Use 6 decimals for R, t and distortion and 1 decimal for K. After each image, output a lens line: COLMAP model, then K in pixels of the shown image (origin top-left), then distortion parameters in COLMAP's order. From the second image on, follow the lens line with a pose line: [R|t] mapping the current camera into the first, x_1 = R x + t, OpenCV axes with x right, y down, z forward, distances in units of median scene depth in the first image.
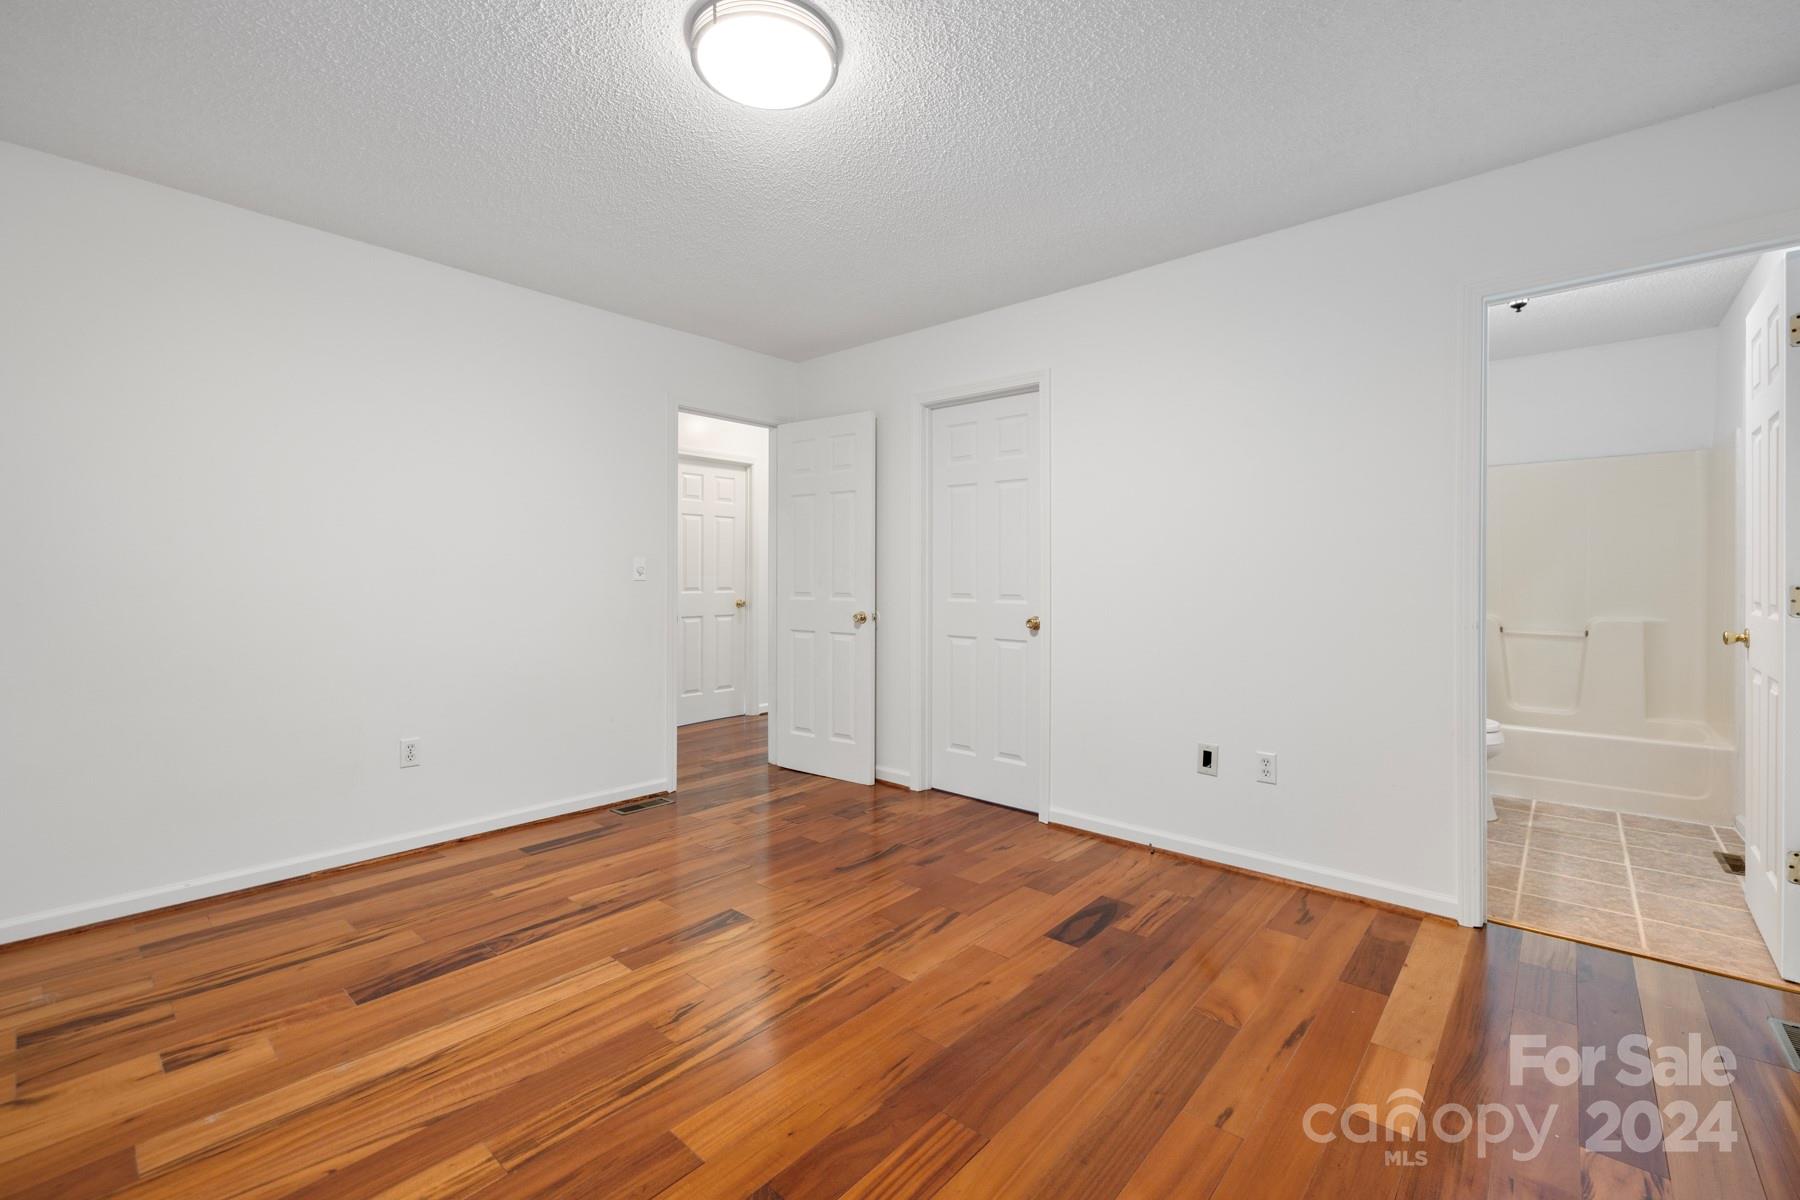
lens RADIAL K [[759.3, 0, 899.3], [0, 759.3, 589.4], [0, 0, 1]] dist [-0.000136, -0.000009]
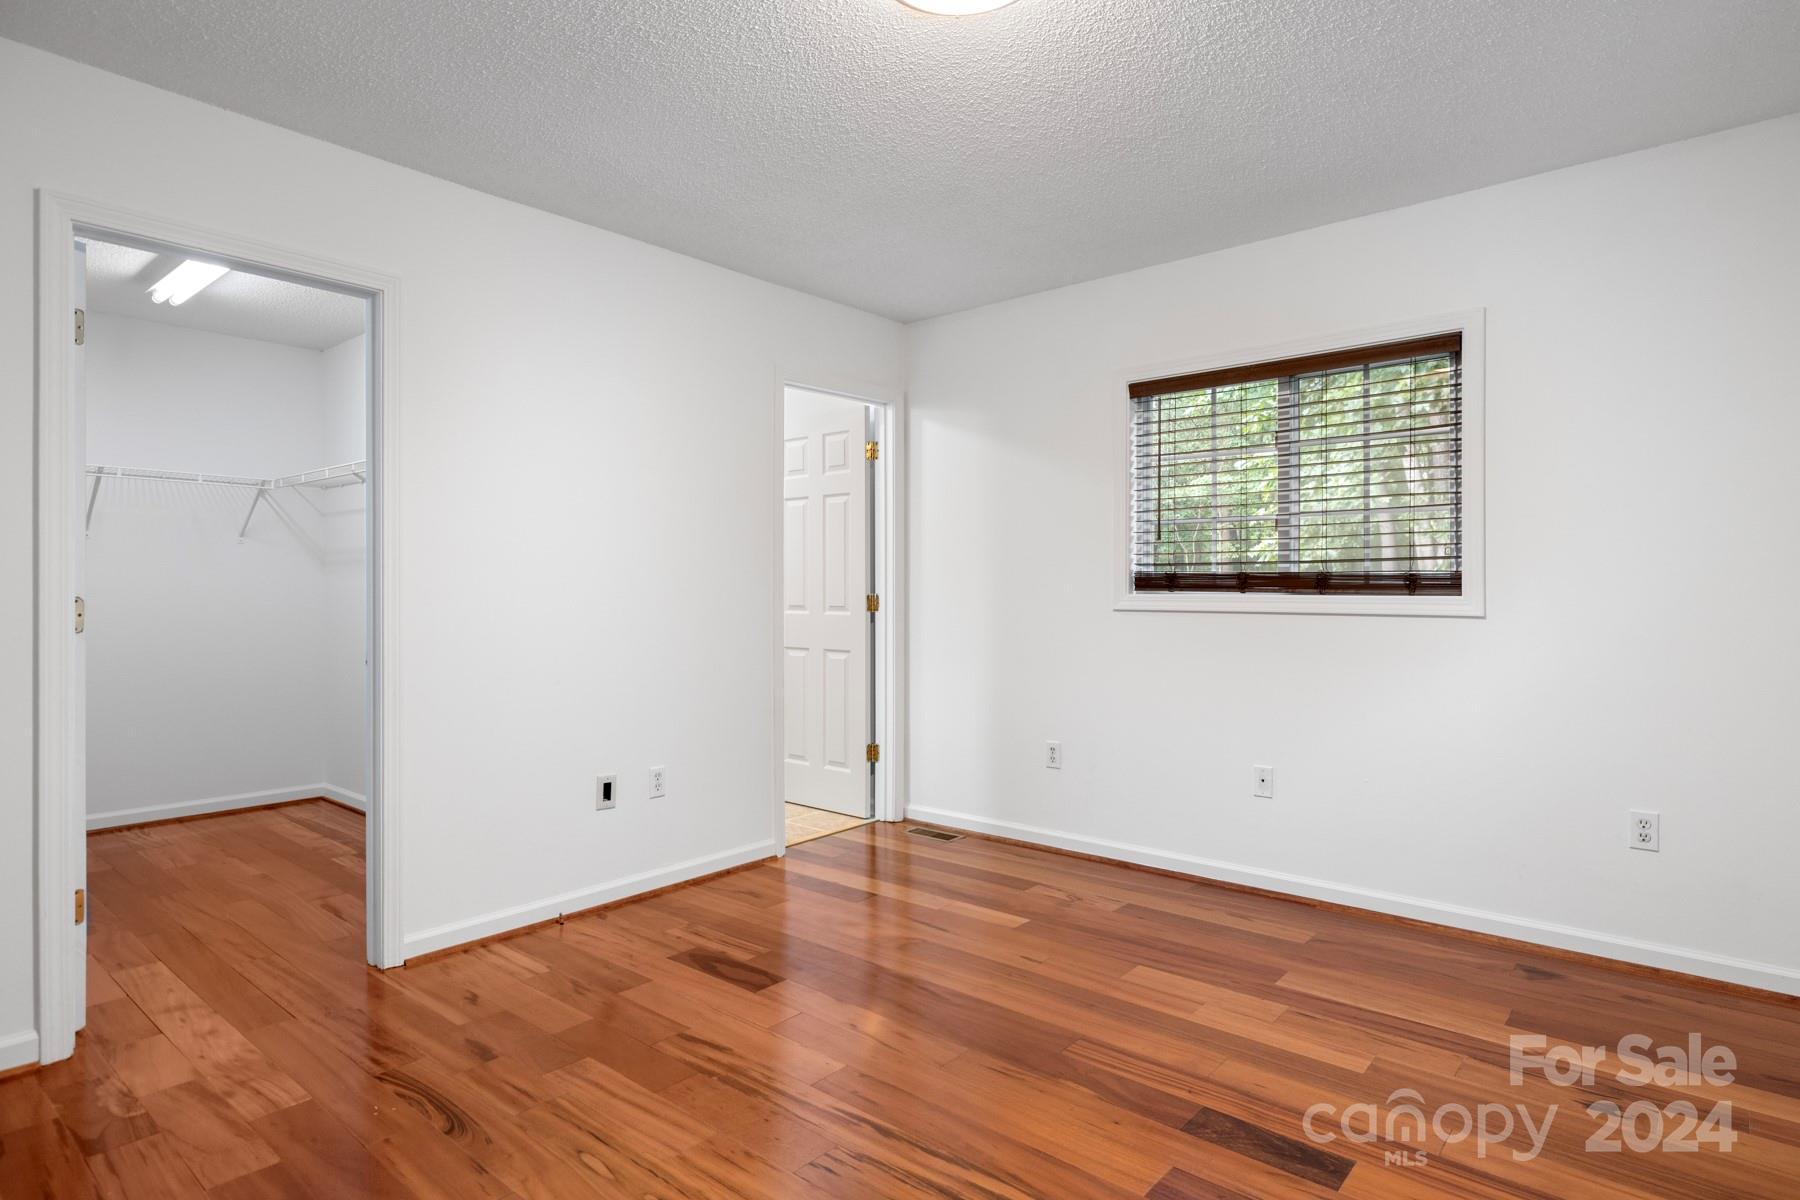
lens RADIAL K [[966.7, 0, 893.9], [0, 966.7, 583.5], [0, 0, 1]] dist [-0.000515, 0.000092]
pose [[-0.005955, 0.002090, 0.999980, -0.881479], [0.018746, 0.999822, -0.001978, -0.017895], [-0.999807, 0.018734, -0.005993, 0.776396]]
